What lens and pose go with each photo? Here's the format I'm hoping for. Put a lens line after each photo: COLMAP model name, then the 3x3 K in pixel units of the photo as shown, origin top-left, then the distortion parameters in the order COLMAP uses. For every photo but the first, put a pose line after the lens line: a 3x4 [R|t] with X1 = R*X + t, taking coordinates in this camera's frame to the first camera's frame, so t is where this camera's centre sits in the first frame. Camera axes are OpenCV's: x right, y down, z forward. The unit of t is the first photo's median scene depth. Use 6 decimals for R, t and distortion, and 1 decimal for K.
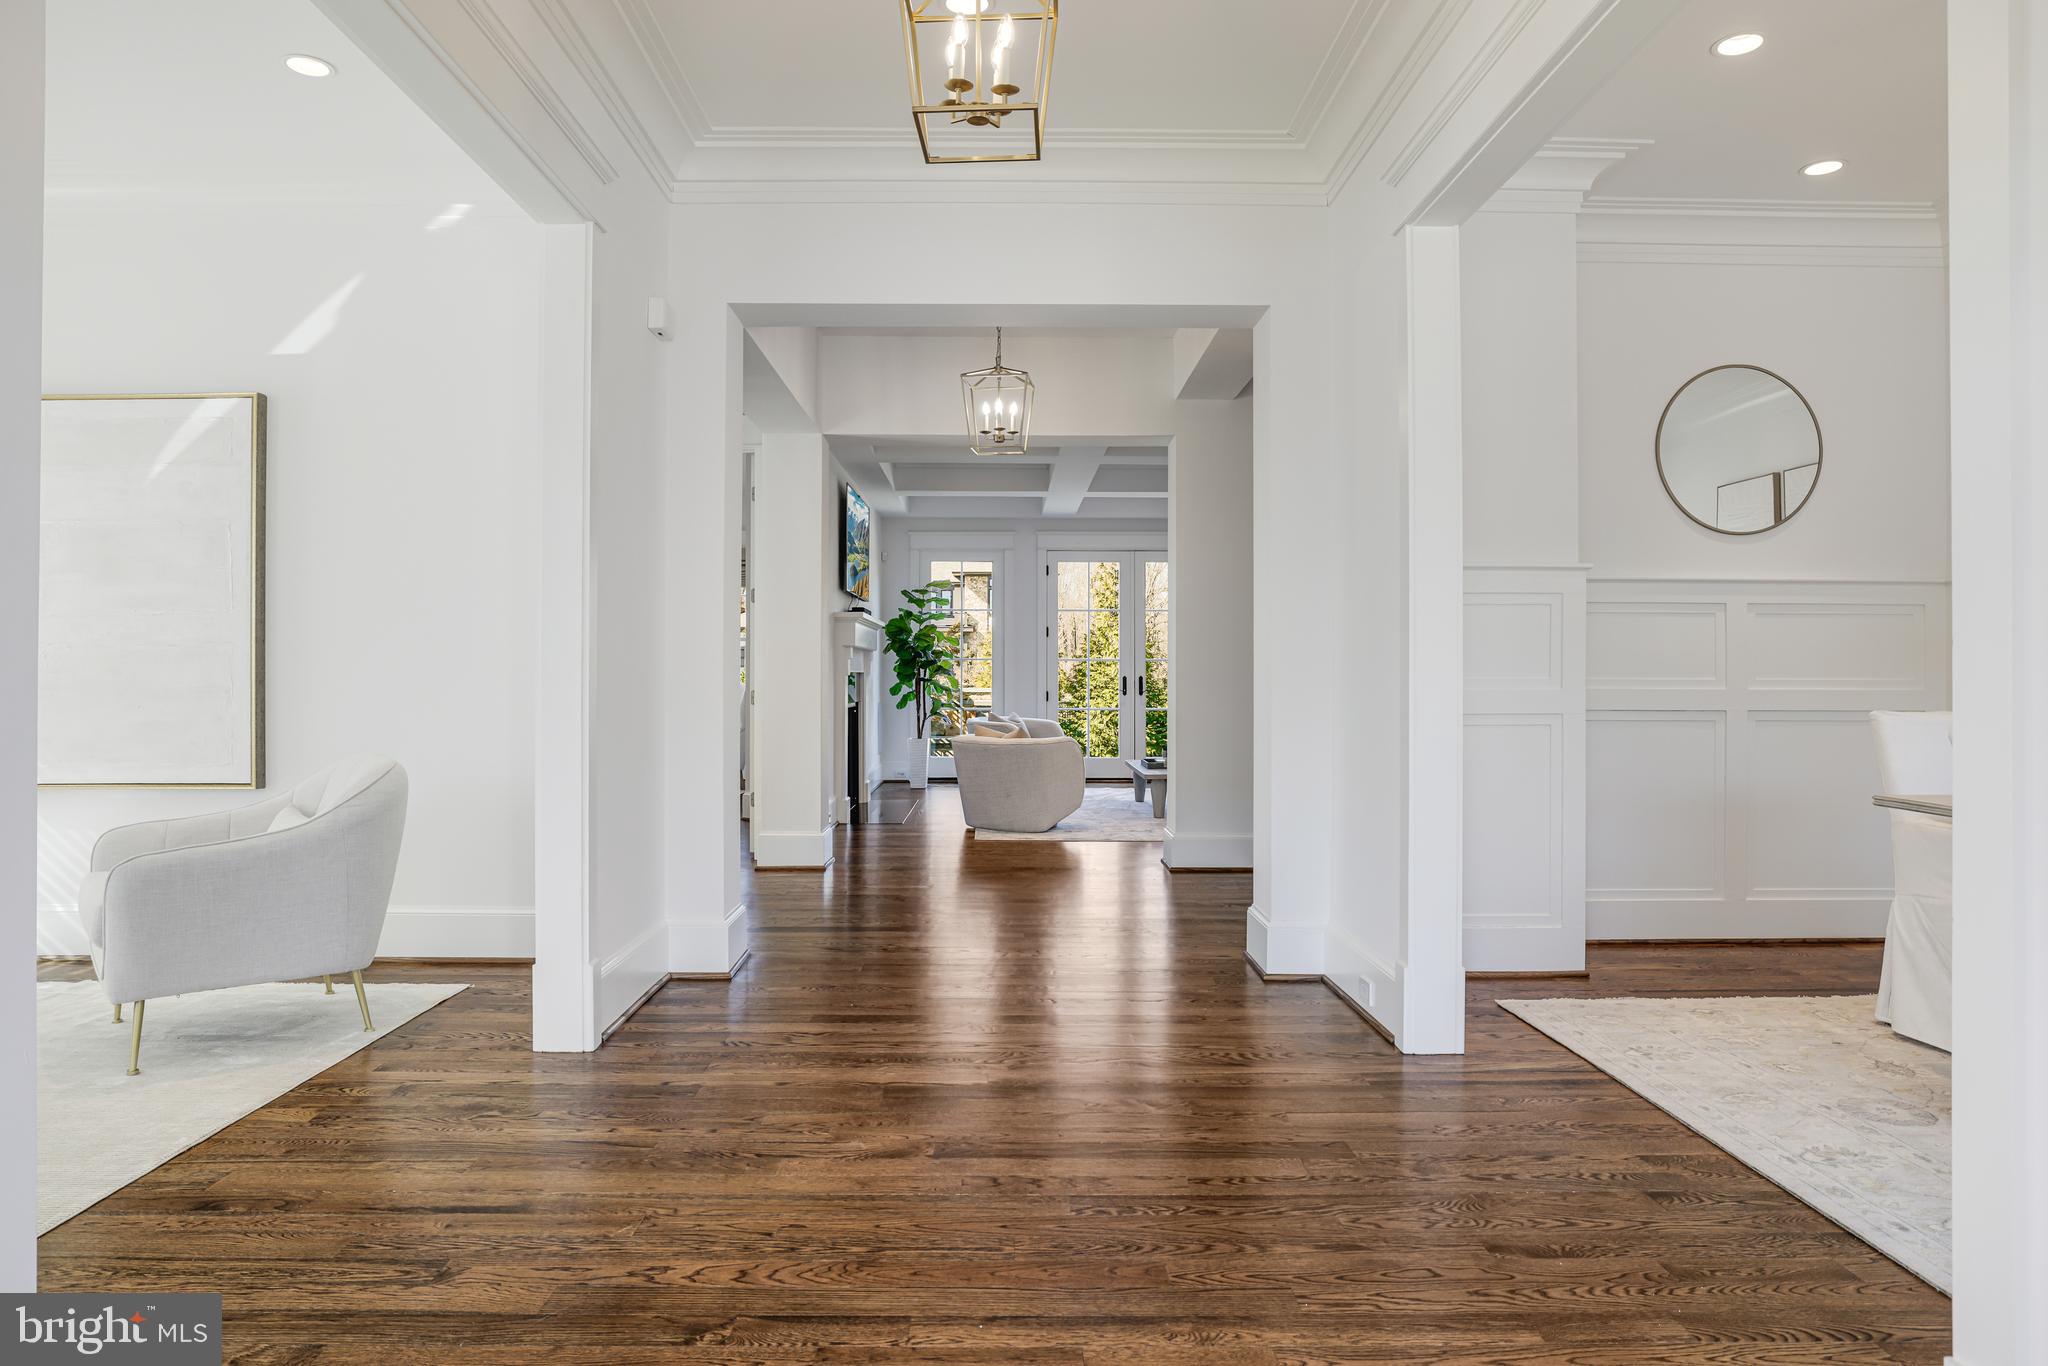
lens RADIAL K [[1234.1, 0, 1019.4], [0, 1234.1, 676.4], [0, 0, 1]] dist [-0.001769, -0.000018]
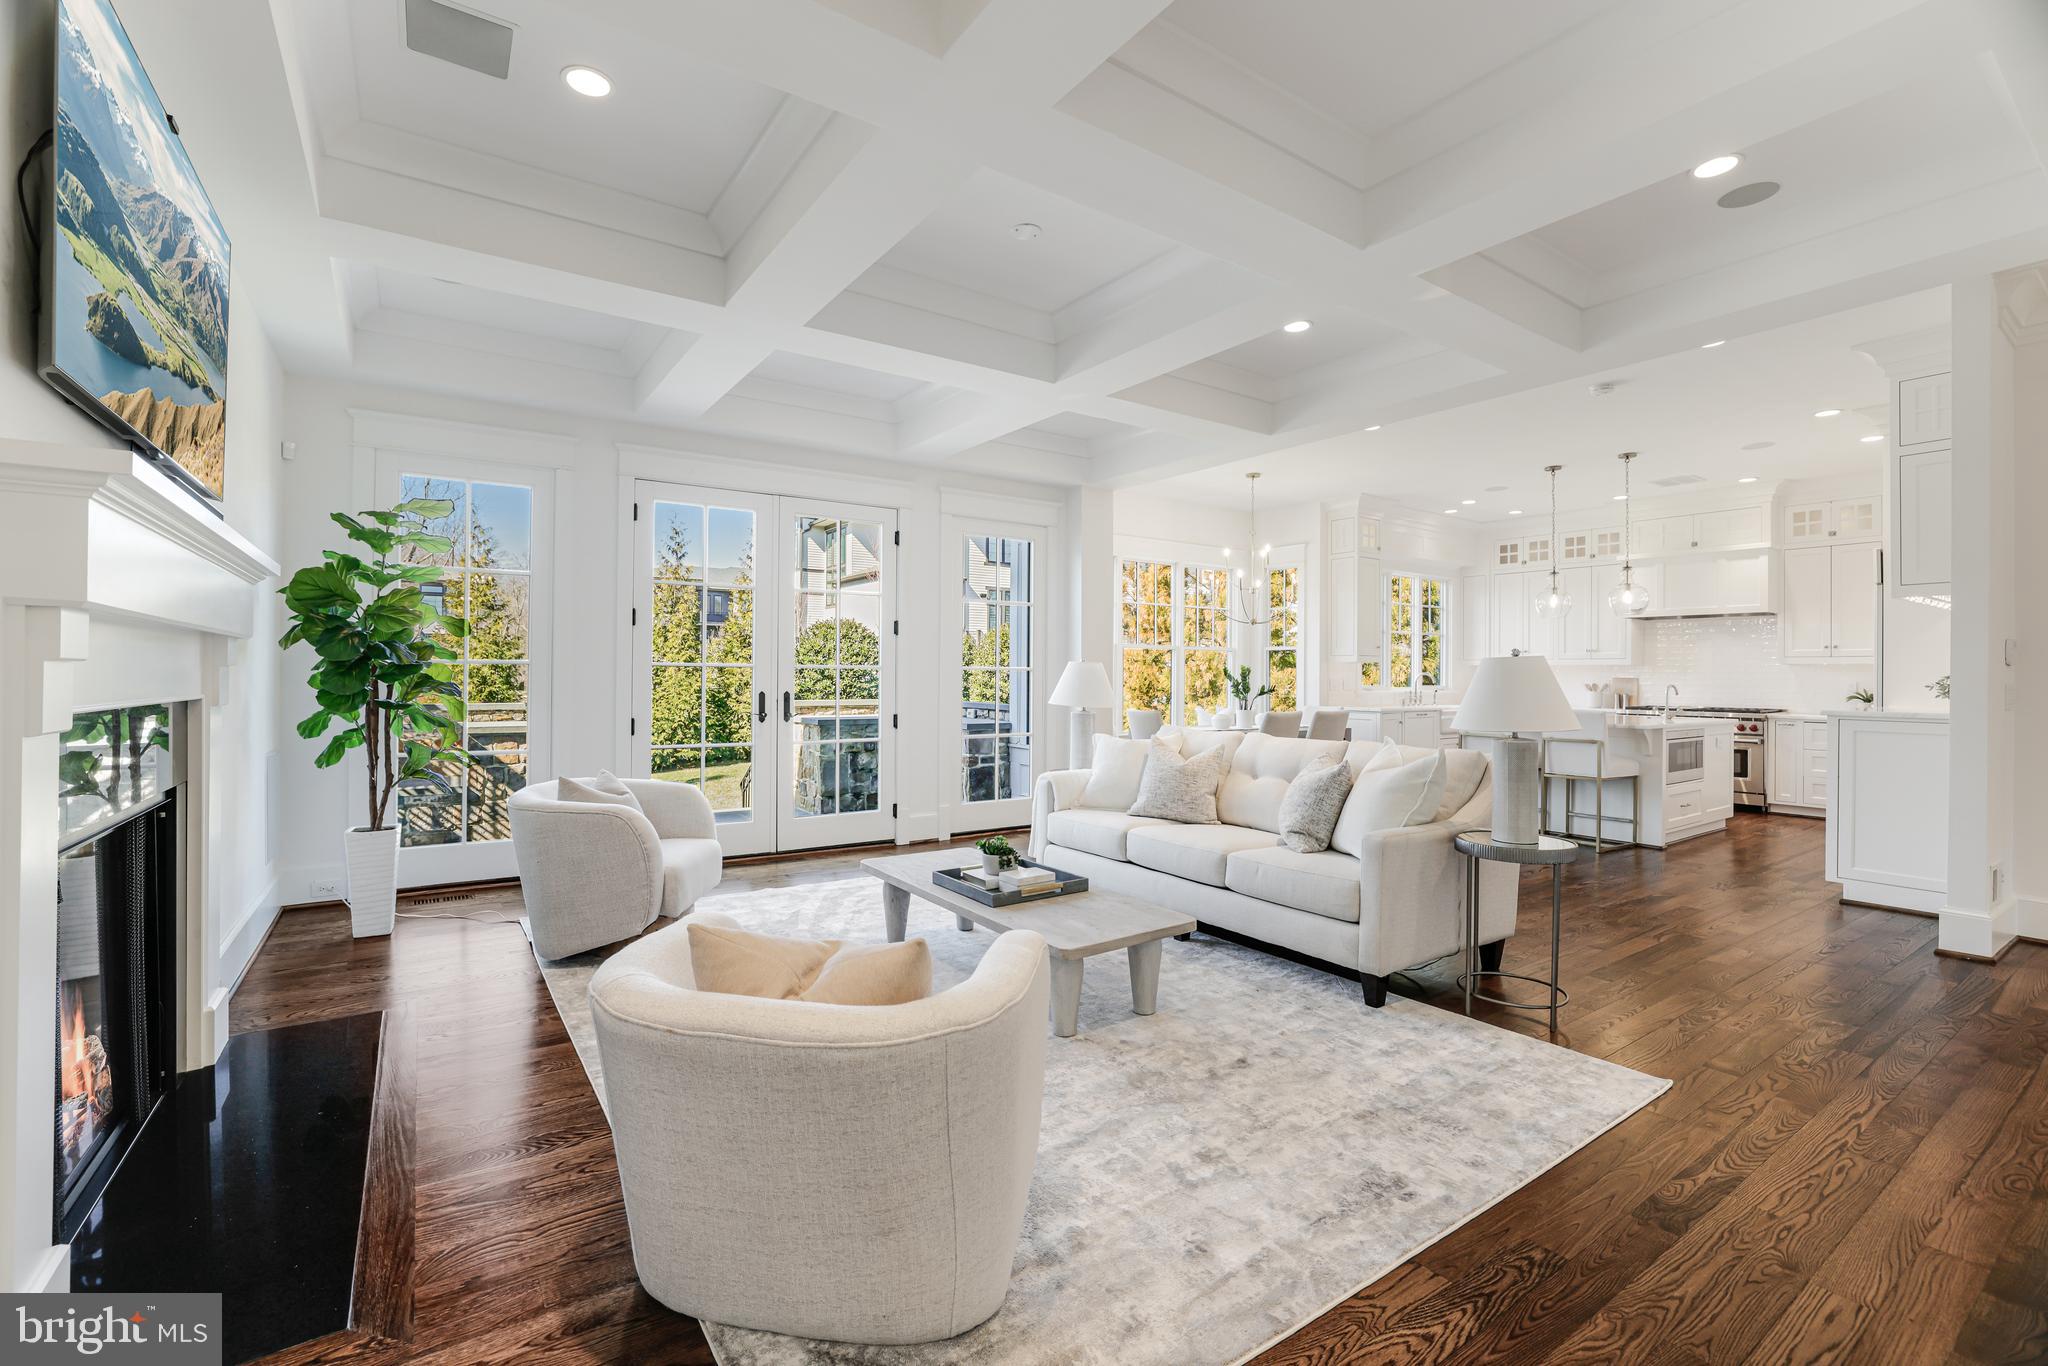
lens RADIAL K [[886.6, 0, 1010.3], [0, 886.6, 671.4], [0, 0, 1]] dist [-0.033600, 0.006849]
pose [[0.838384, 0.005468, 0.545052, -0.059644], [-0.003956, 0.999984, -0.003947, -0.009591], [-0.545066, 0.001153, 0.838393, 0.588638]]
